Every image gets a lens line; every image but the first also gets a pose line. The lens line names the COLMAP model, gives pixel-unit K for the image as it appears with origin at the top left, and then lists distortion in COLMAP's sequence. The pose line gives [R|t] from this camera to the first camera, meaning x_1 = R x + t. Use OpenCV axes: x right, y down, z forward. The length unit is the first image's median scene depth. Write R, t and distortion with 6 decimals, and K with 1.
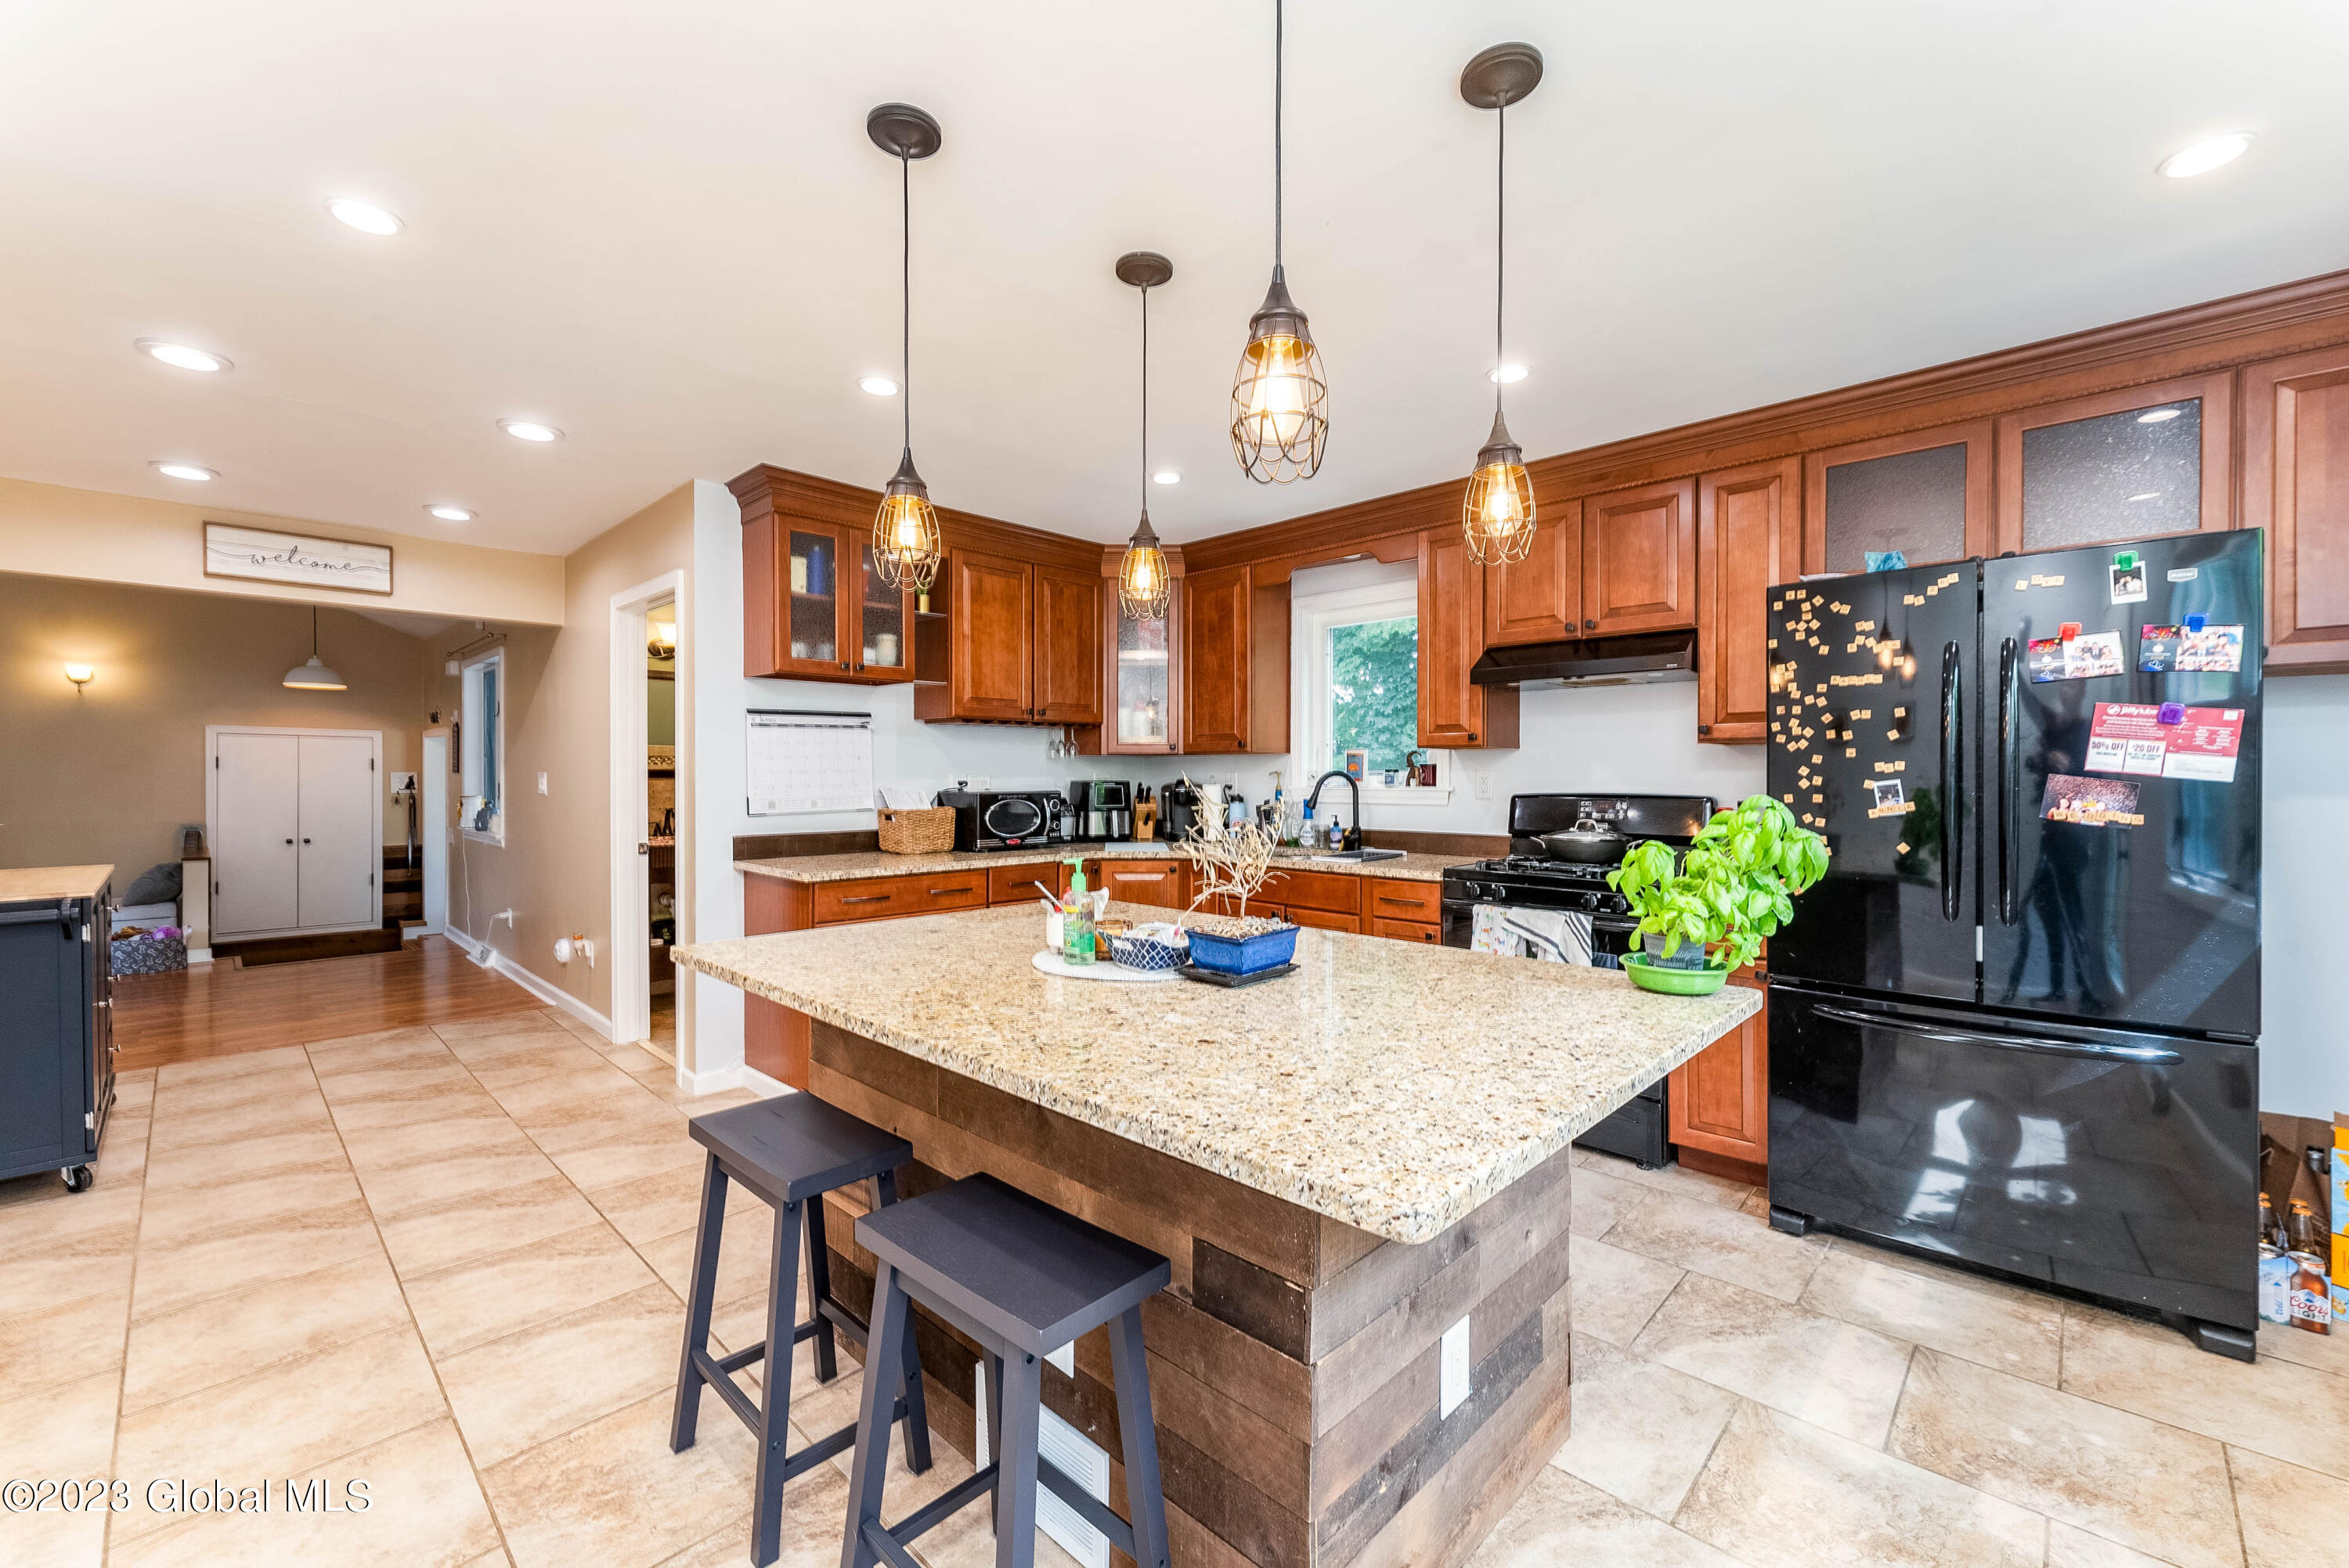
lens RADIAL K [[967.5, 0, 1162.4], [0, 967.5, 782.7], [0, 0, 1]] dist [0.000075, 0.000321]
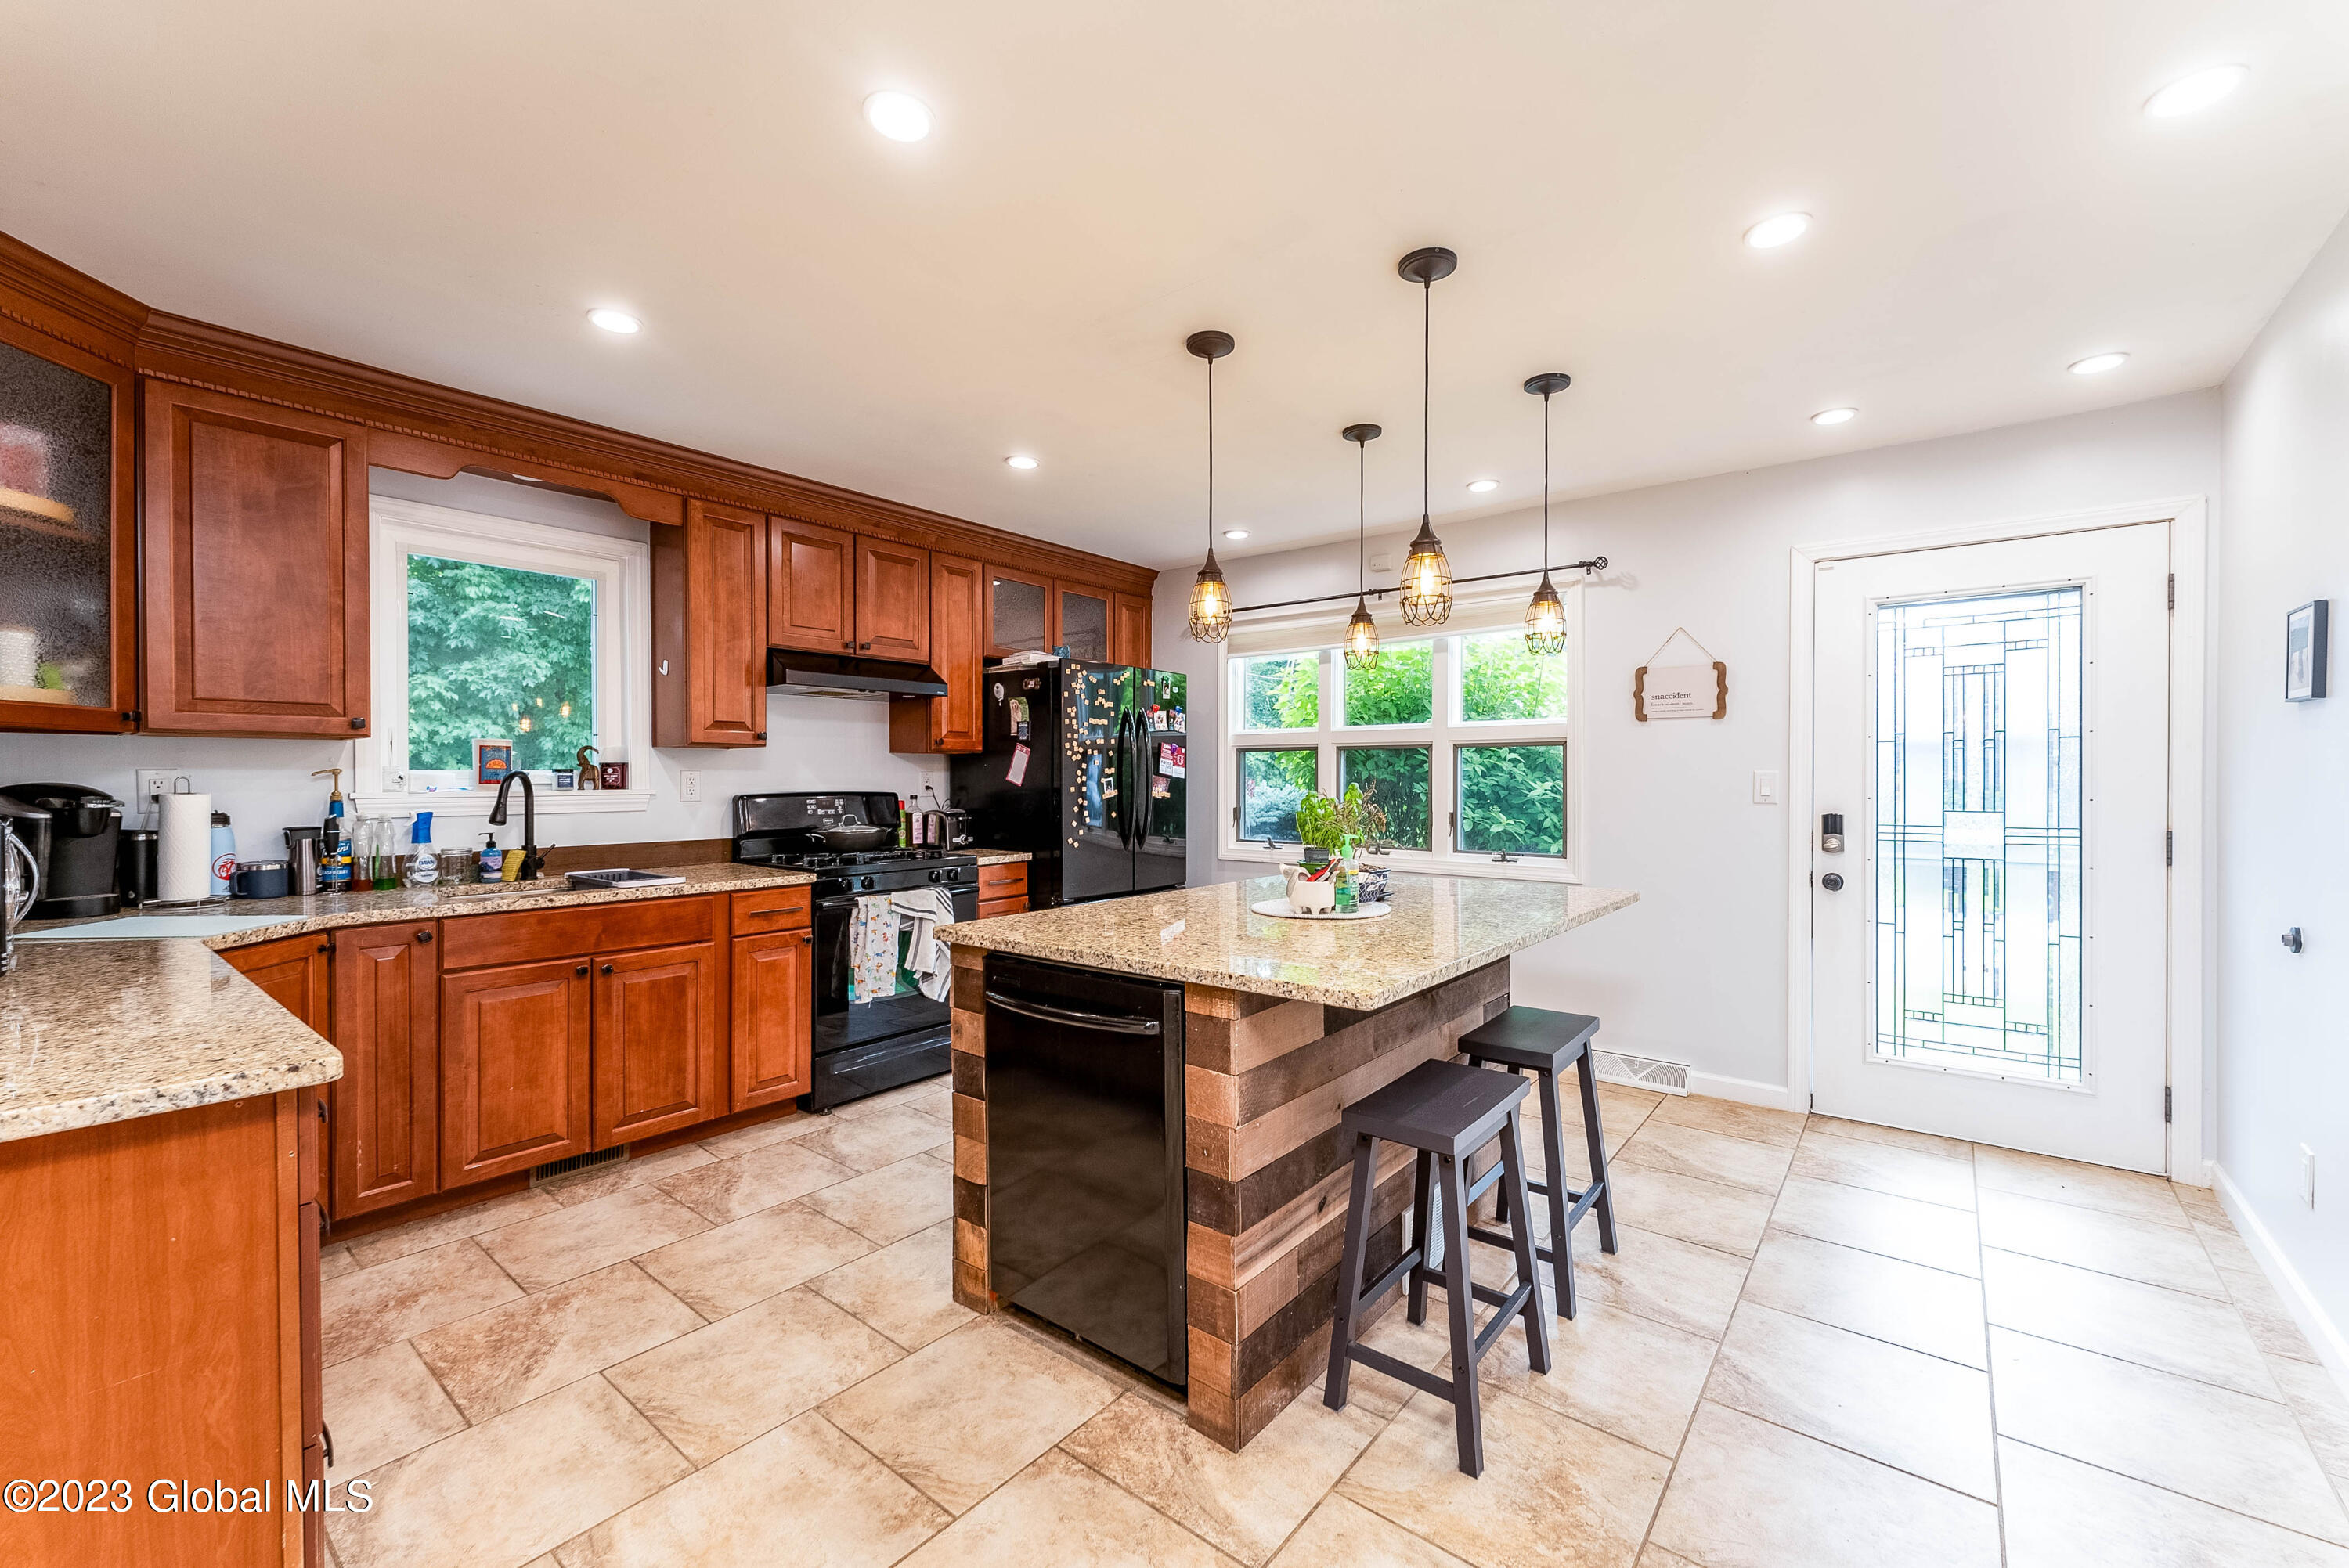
lens RADIAL K [[958.6, 0, 1174.5], [0, 958.6, 784.0], [0, 0, 1]] dist [0.001923, 0.000280]
pose [[-0.097315, -0.009076, 0.995212, -0.665522], [0.008115, 0.999918, 0.009912, -0.005644], [-0.995221, 0.009041, -0.097233, 0.667439]]
